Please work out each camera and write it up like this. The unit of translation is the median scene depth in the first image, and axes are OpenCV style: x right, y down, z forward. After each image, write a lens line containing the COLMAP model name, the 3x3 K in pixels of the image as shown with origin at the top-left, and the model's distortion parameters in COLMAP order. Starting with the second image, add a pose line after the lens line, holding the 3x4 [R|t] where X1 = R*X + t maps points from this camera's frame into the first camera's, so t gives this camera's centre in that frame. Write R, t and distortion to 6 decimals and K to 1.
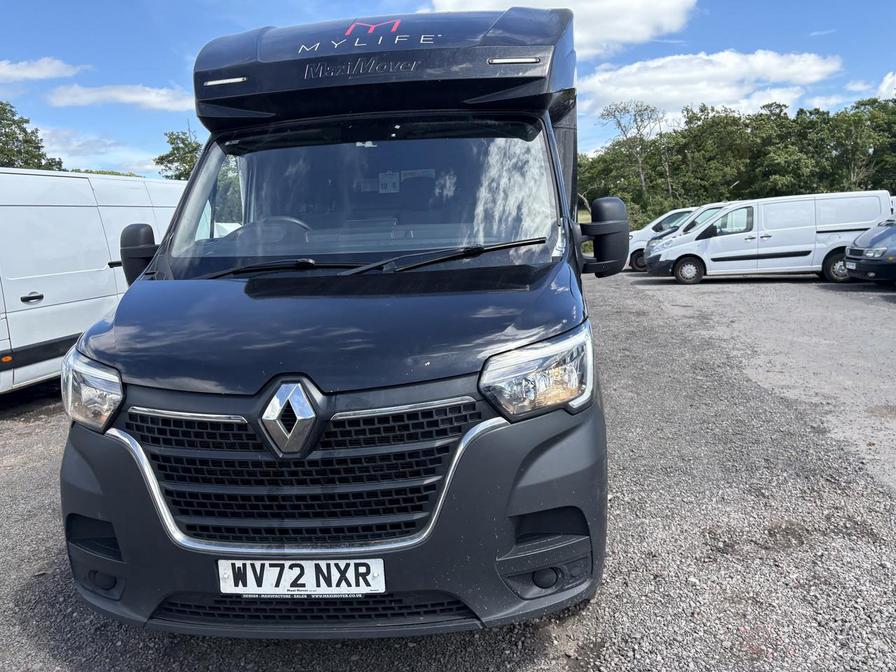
lens RADIAL K [[662.4, 0, 444.3], [0, 662.4, 335.9], [0, 0, 1]] dist [0.043101, -0.052093]
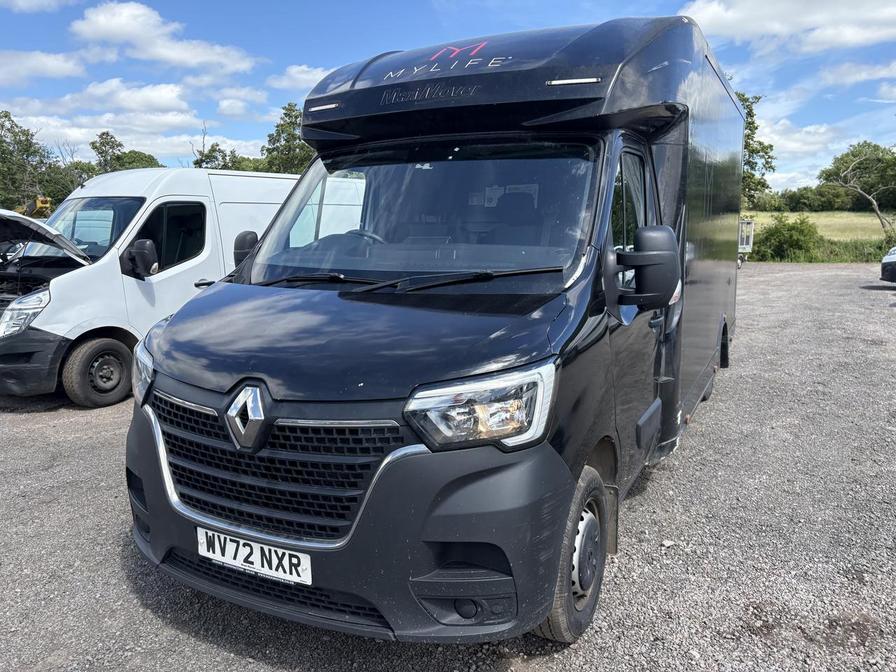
lens RADIAL K [[662.4, 0, 444.3], [0, 662.4, 335.9], [0, 0, 1]] dist [0.043101, -0.052093]
pose [[0.931852, 0.098259, -0.349281, 0.459751], [-0.094338, 0.995139, 0.028265, -0.079038], [0.350361, 0.006611, 0.936591, 0.037308]]
